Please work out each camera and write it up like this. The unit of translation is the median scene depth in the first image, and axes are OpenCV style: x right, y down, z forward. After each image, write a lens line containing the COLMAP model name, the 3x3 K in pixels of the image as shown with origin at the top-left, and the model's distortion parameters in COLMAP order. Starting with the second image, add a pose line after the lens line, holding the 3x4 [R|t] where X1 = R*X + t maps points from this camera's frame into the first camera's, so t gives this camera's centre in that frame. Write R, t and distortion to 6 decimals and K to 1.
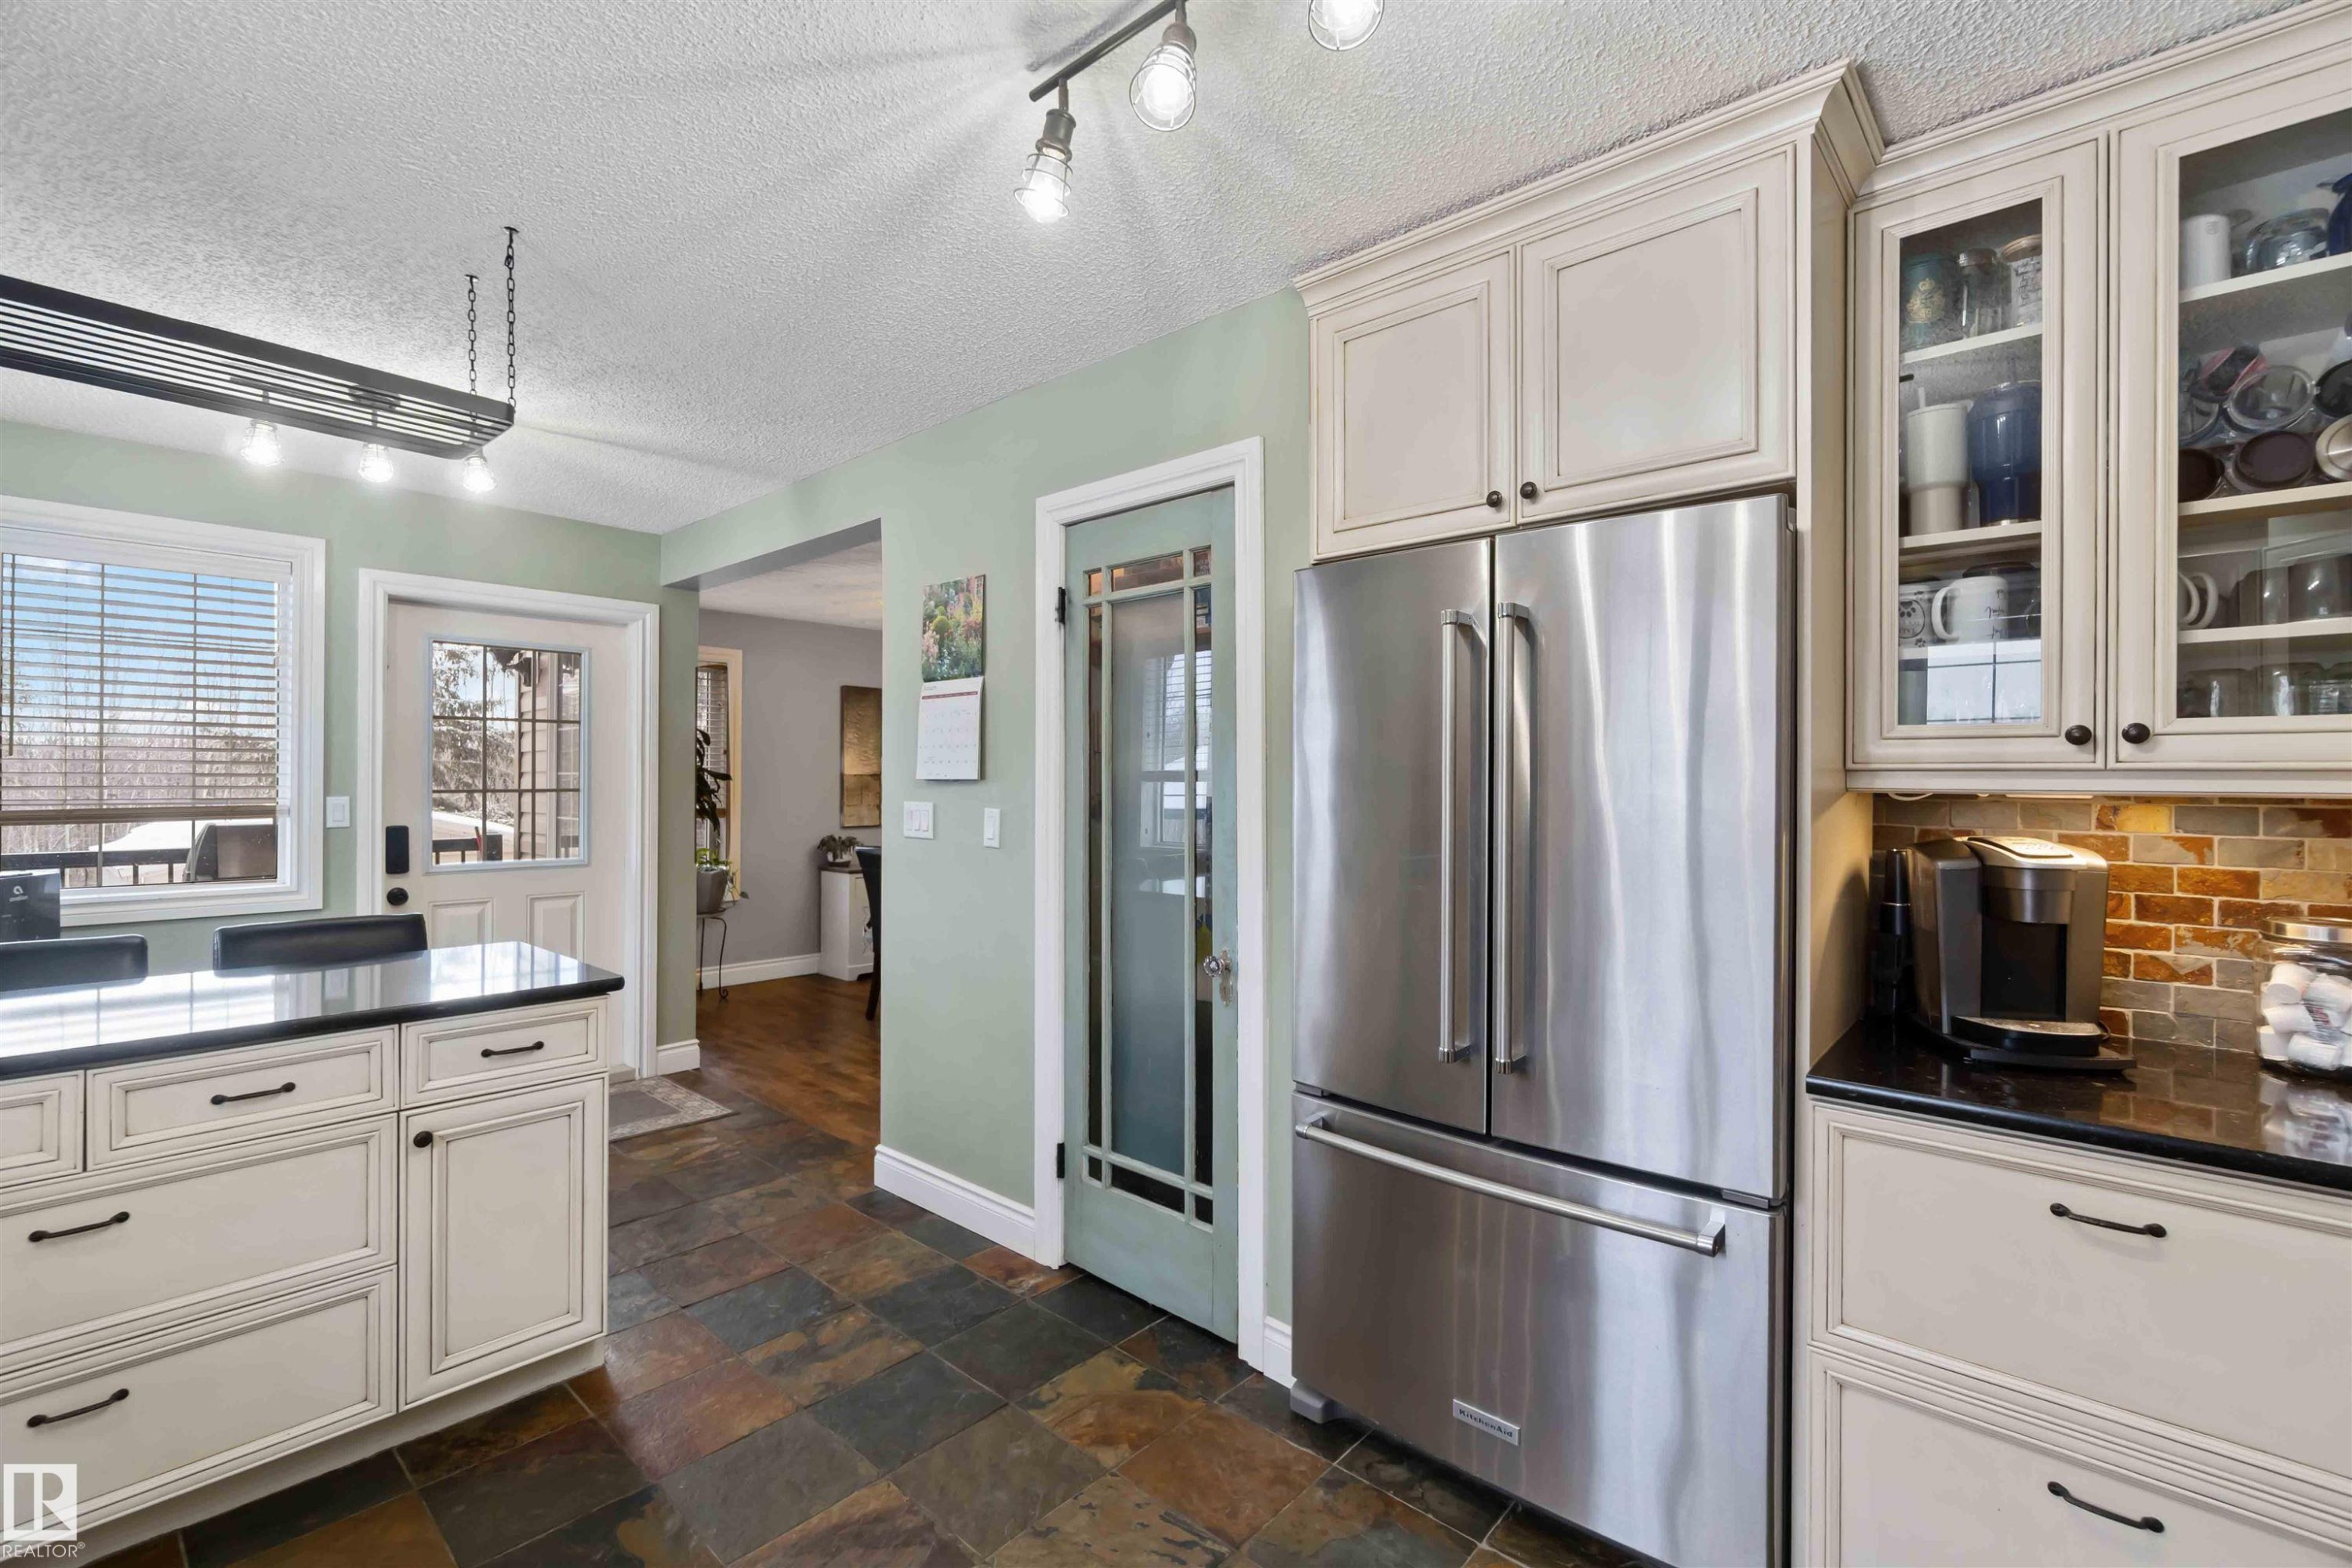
lens RADIAL K [[1024.7, 0, 1175.5], [0, 1024.7, 782.3], [0, 0, 1]] dist [-0.002106, 0.001658]
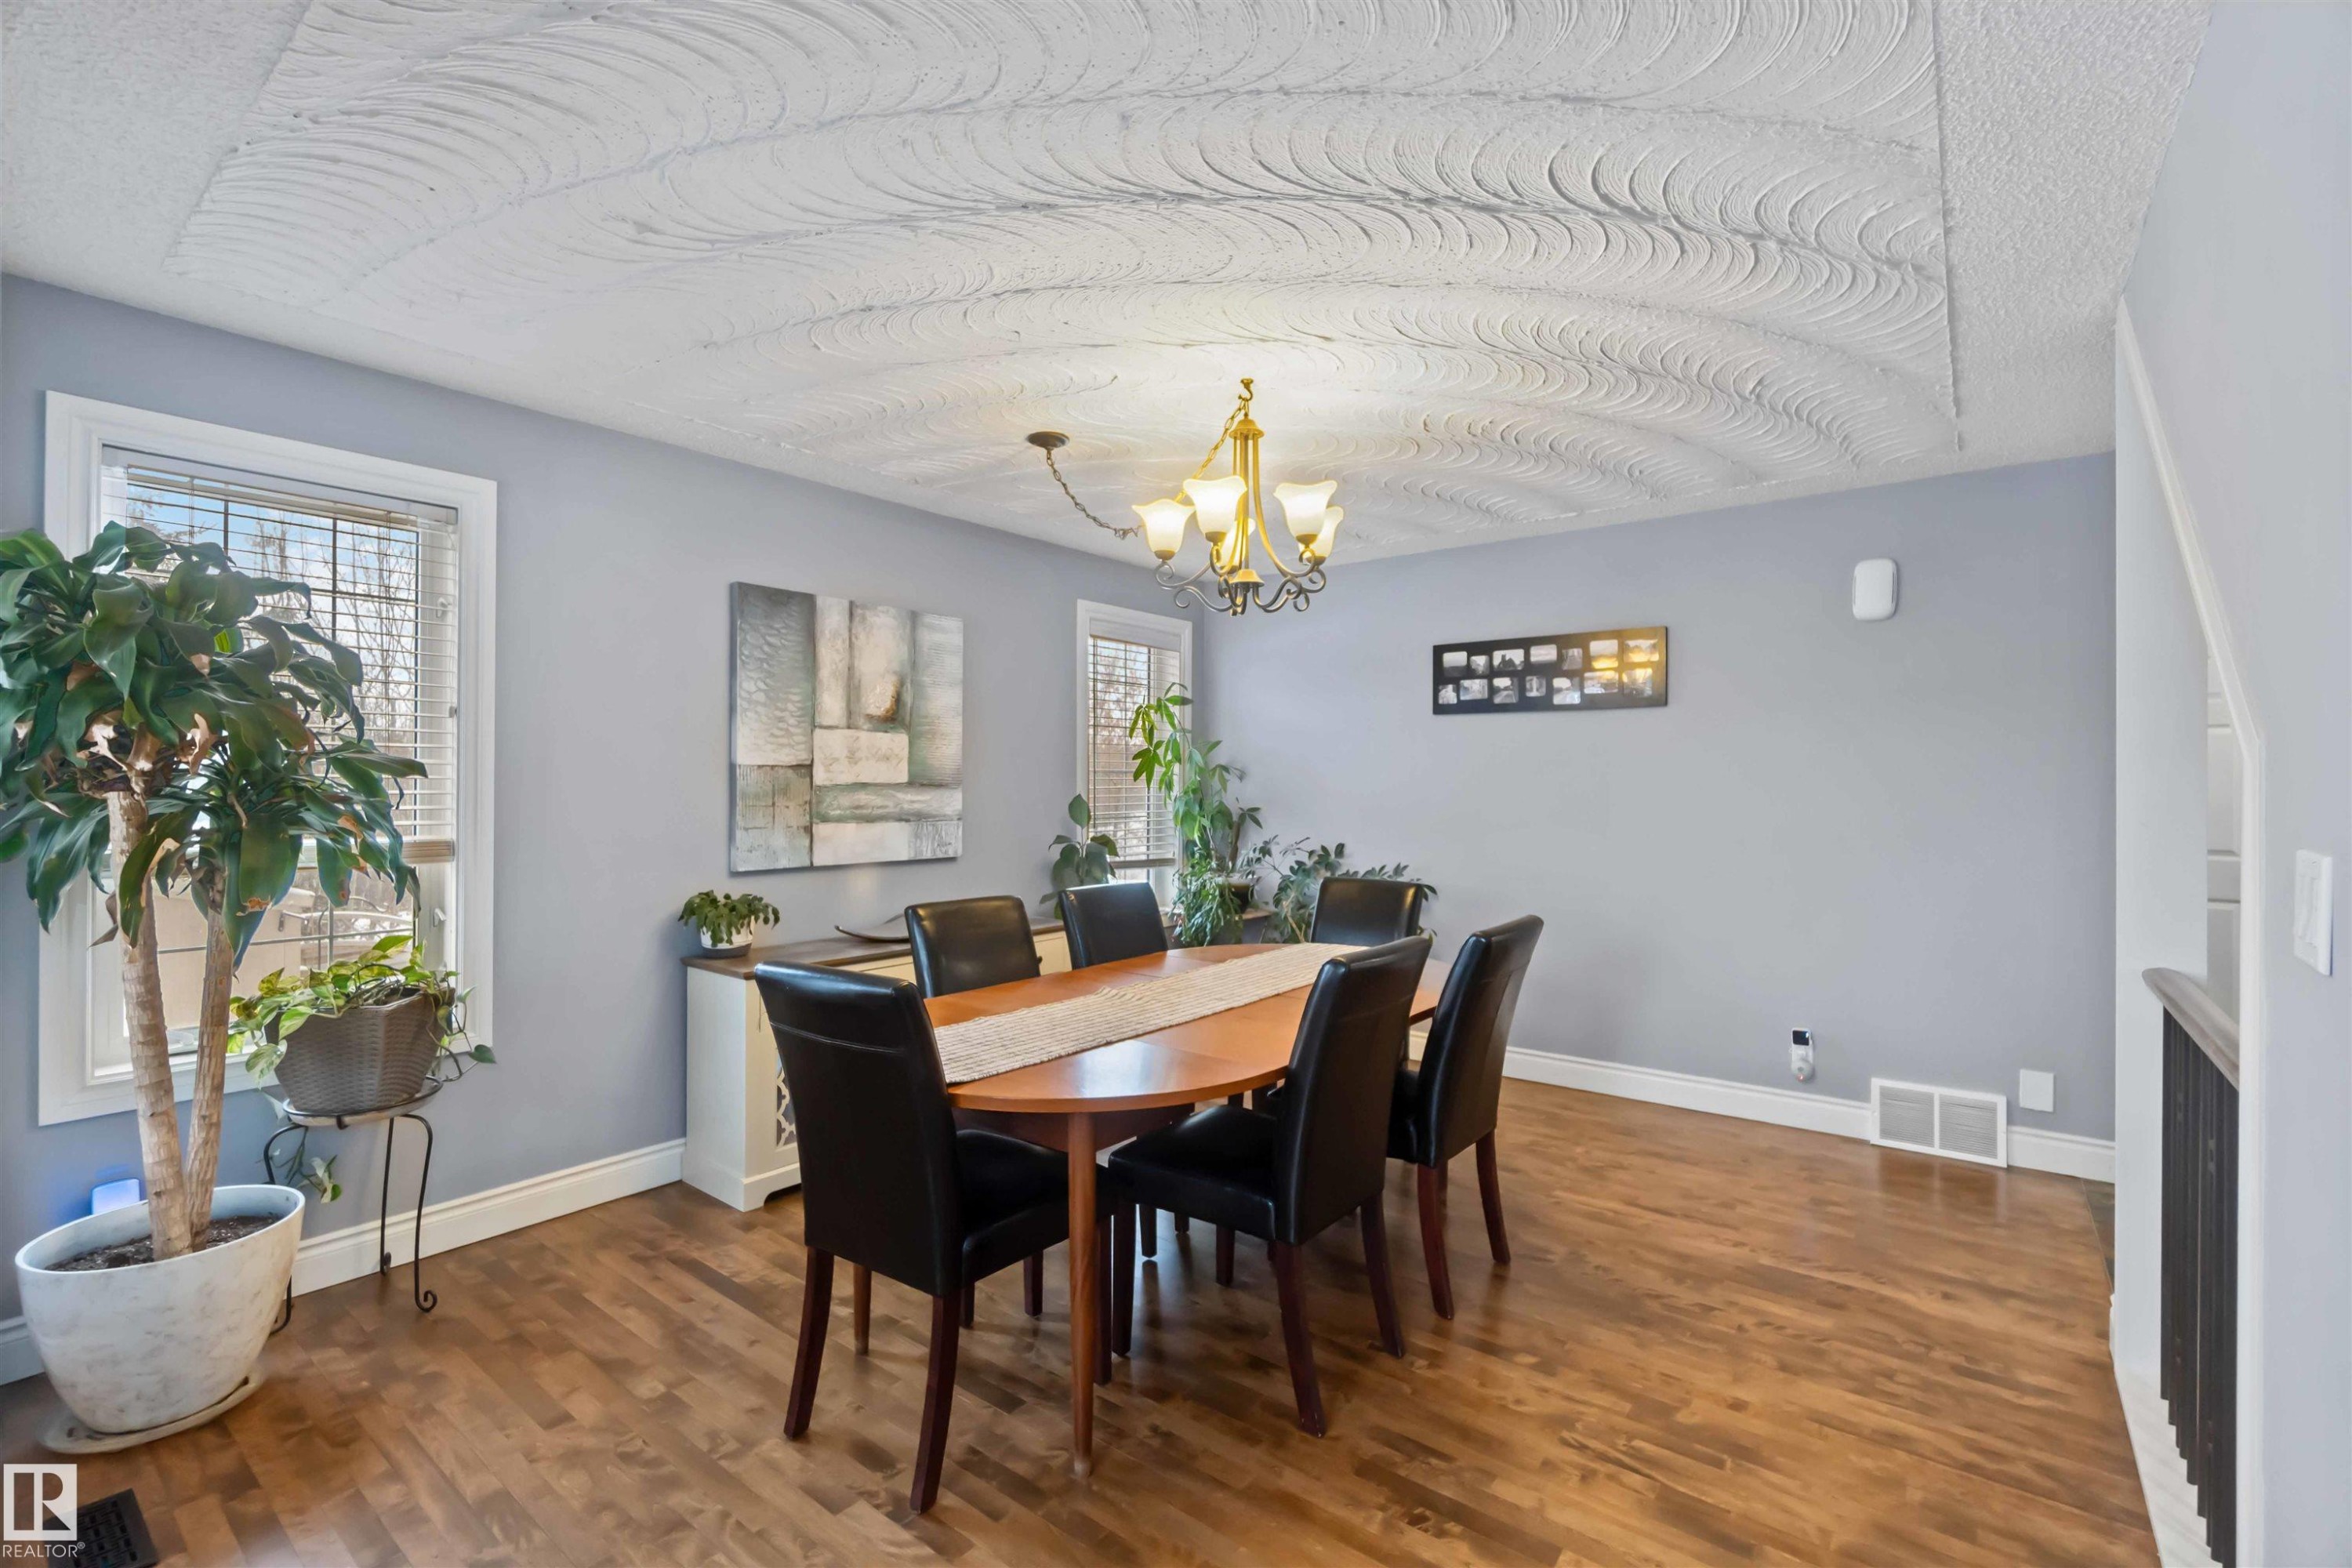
lens RADIAL K [[1024.7, 0, 1158.9], [0, 1024.7, 776.3], [0, 0, 1]] dist [-0.002106, 0.001658]
pose [[0.998150, -0.003326, 0.060701, -0.245951], [0.003628, 0.999982, -0.004865, 0.001019], [-0.060683, 0.005076, 0.998144, 0.808051]]
